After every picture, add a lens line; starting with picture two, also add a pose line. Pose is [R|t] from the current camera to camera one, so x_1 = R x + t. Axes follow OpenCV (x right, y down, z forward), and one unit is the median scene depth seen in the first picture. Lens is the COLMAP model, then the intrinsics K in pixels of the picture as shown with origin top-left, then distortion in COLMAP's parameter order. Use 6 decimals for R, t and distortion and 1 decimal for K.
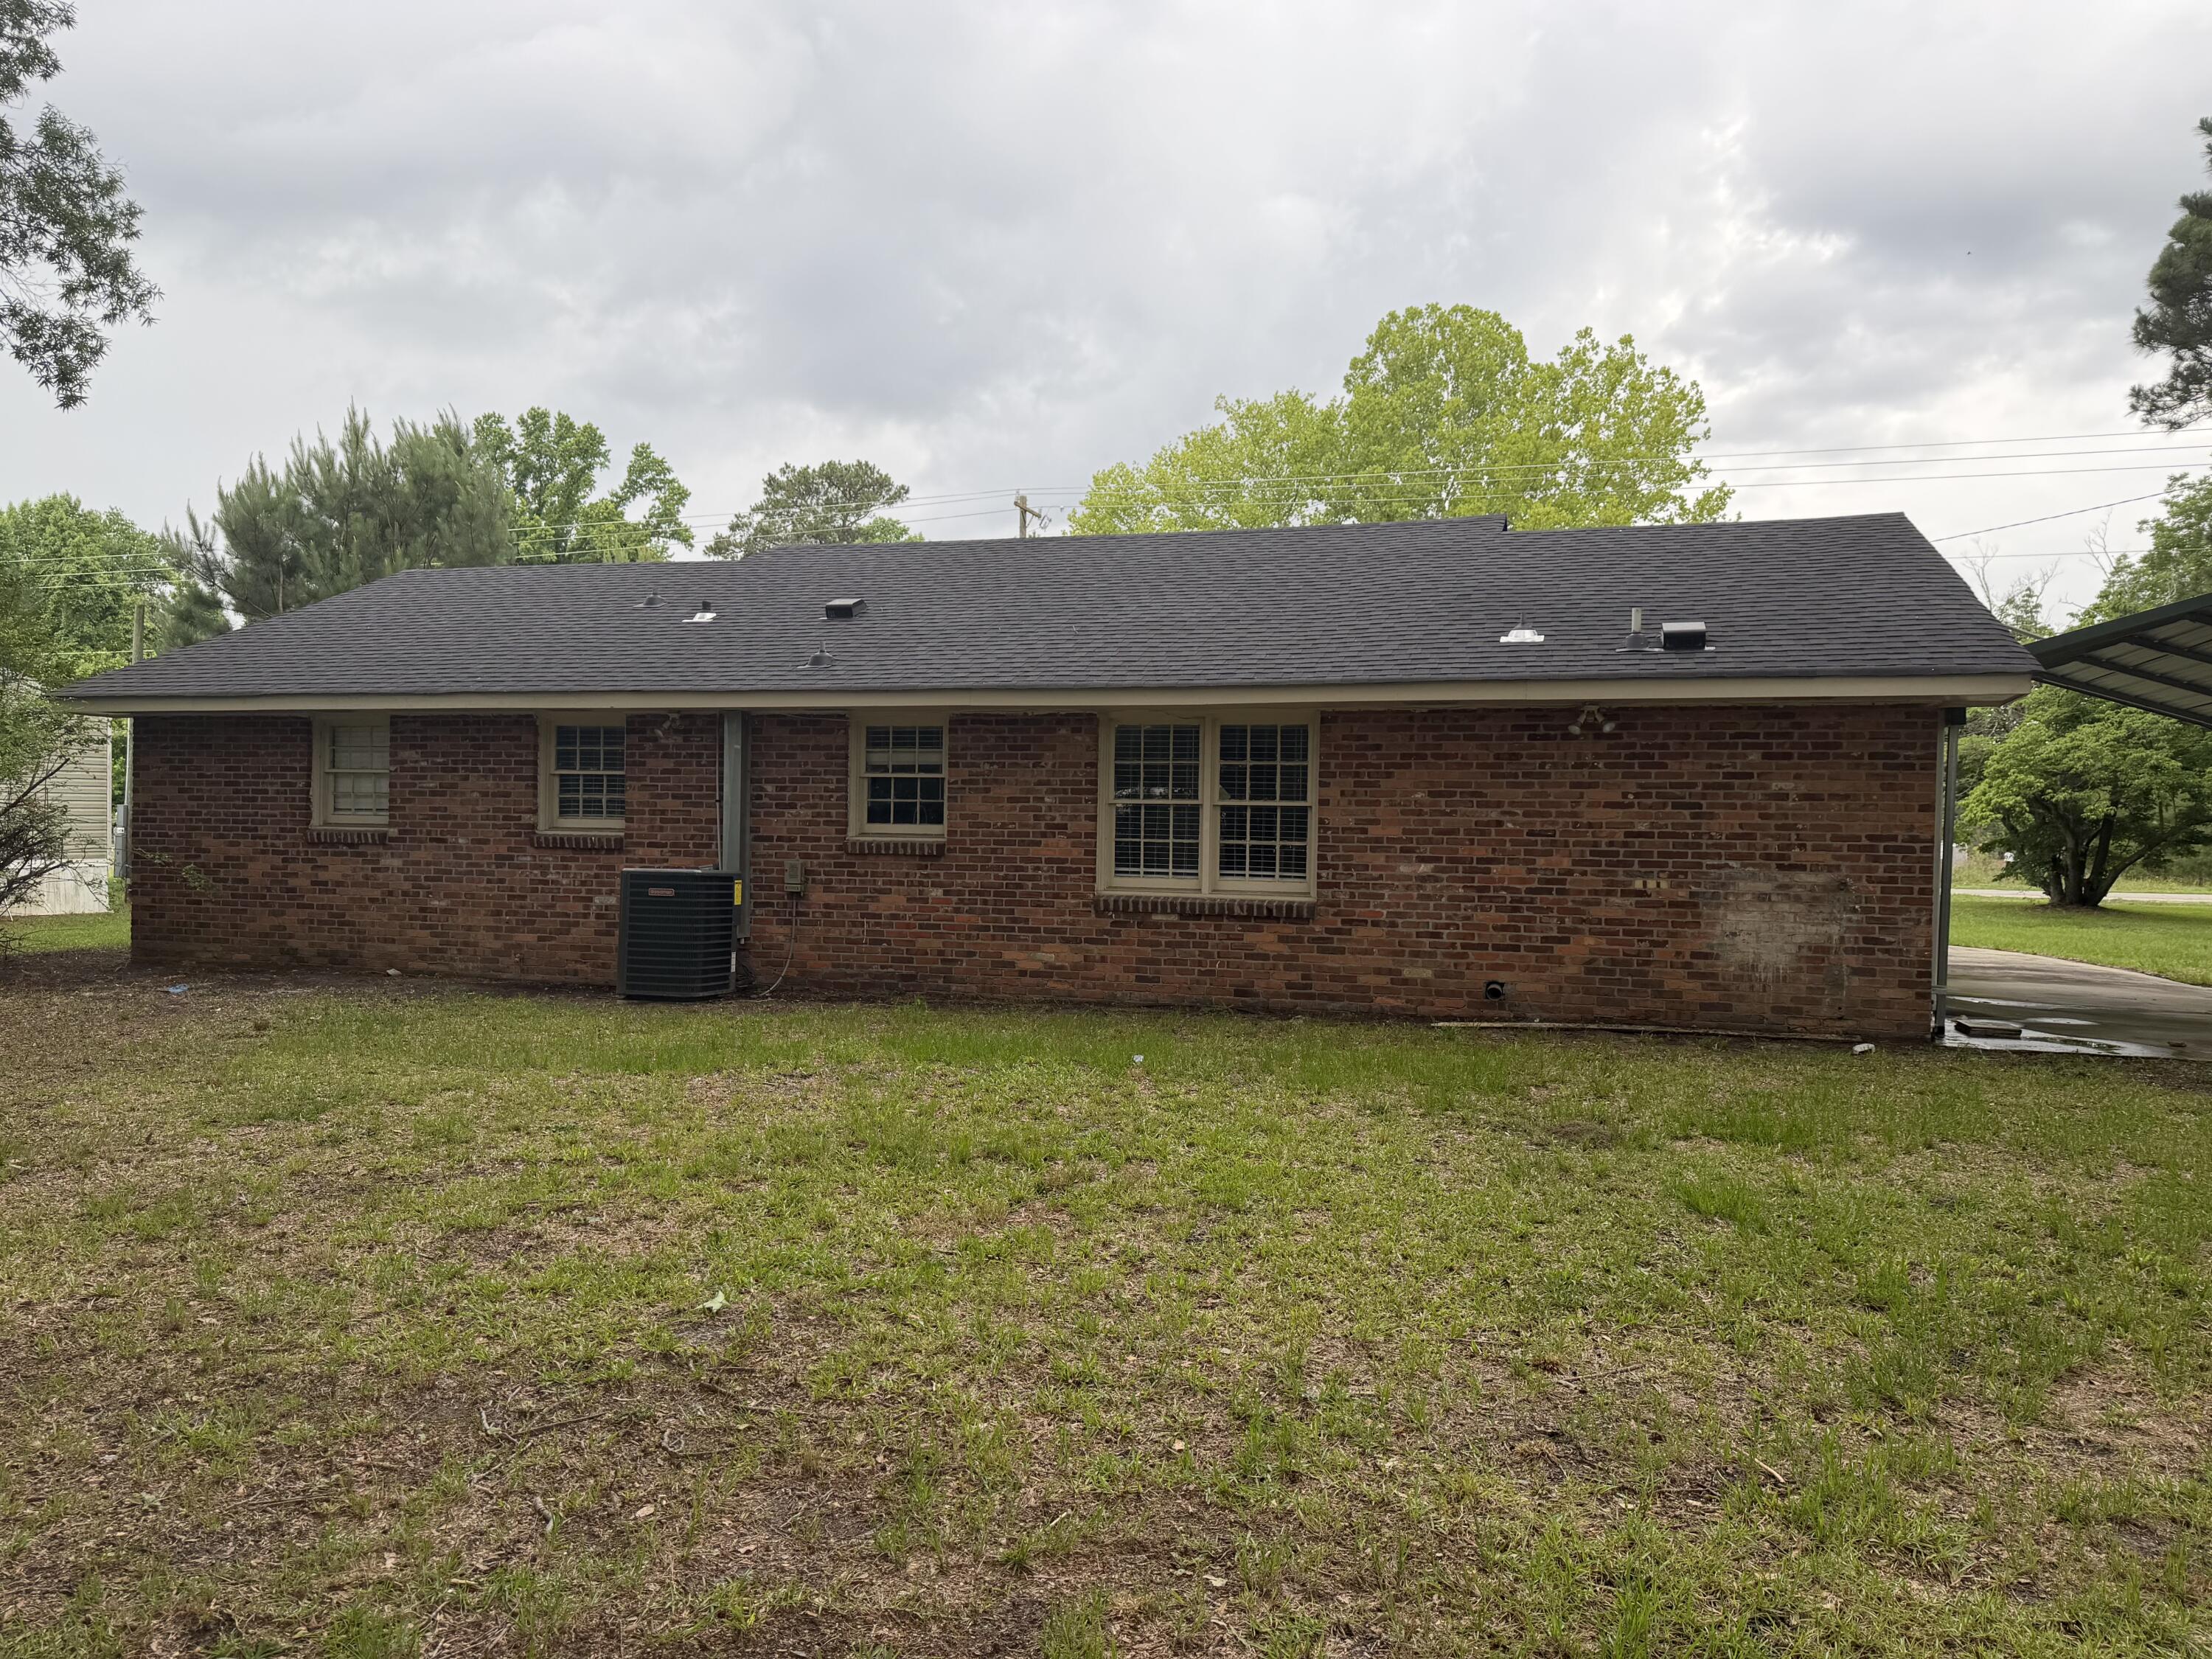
lens RADIAL K [[1569.0, 0, 1084.6], [0, 1569.0, 832.2], [0, 0, 1]] dist [0.073432, -0.025001]
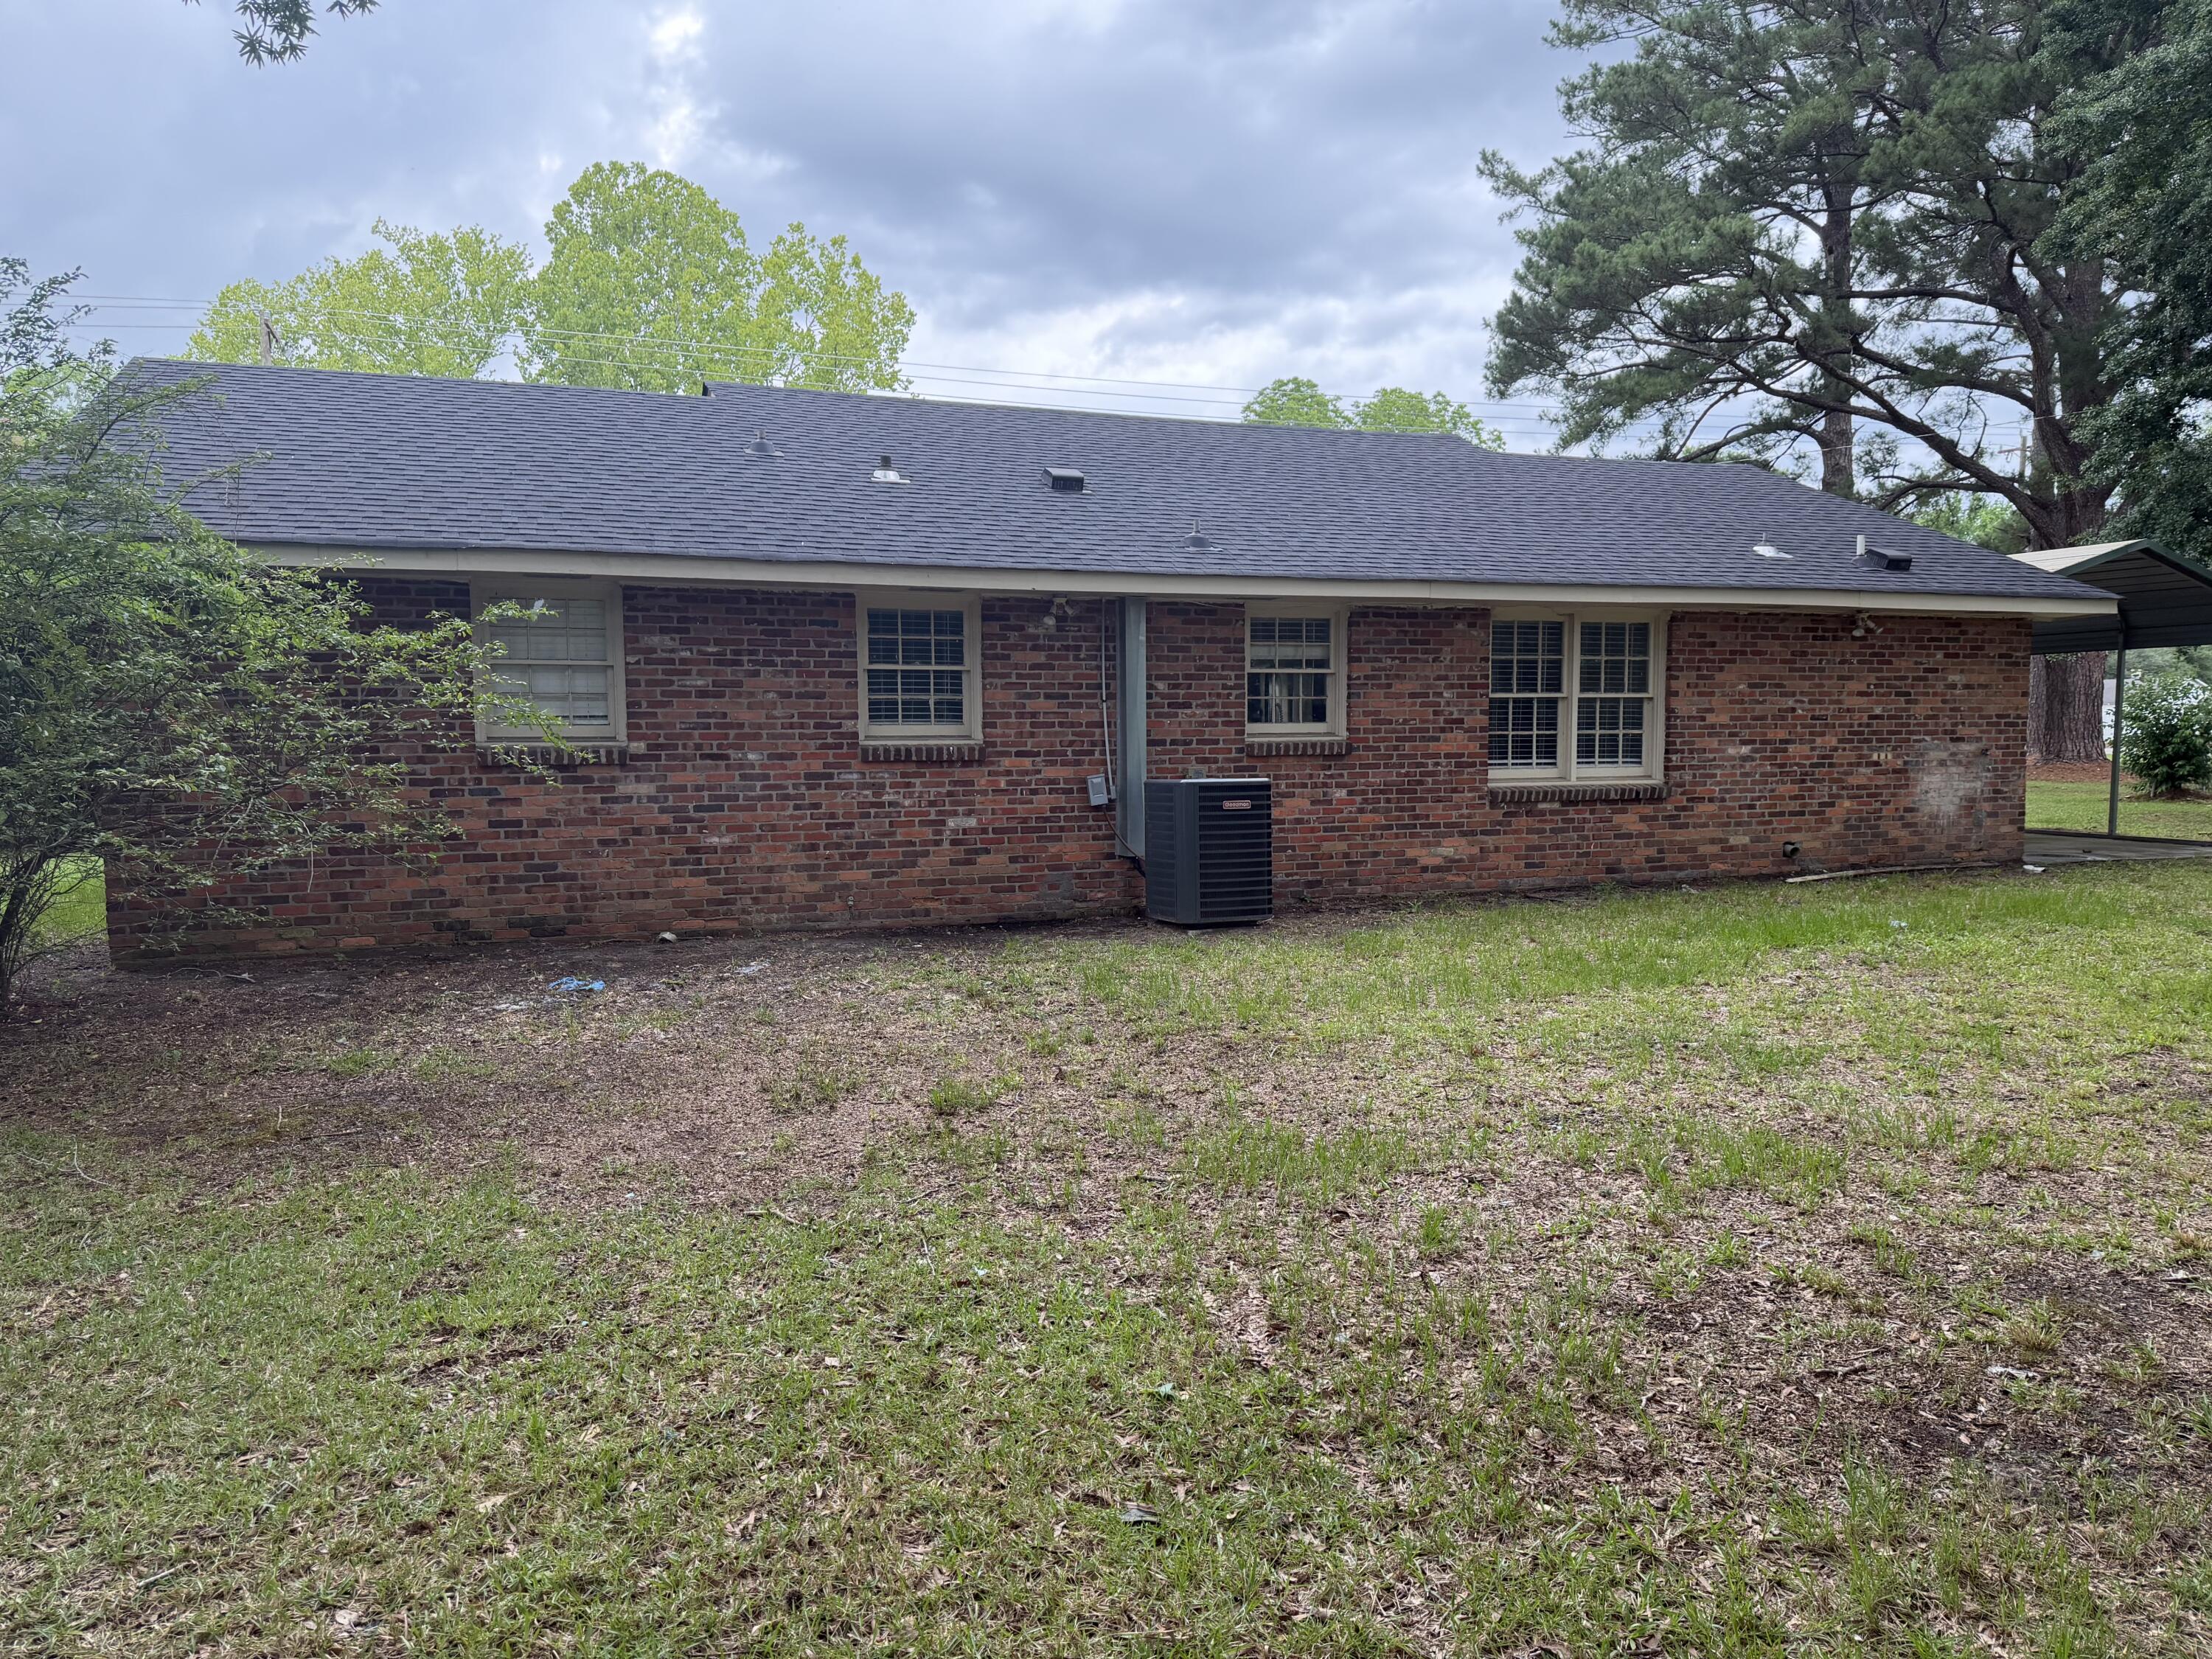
lens RADIAL K [[1569.0, 0, 1086.9], [0, 1569.0, 822.4], [0, 0, 1]] dist [0.073432, -0.025001]
pose [[0.791233, -0.058453, 0.608714, -0.798392], [0.019959, 0.997359, 0.069829, -0.013855], [-0.611189, -0.043102, 0.790310, 0.331586]]
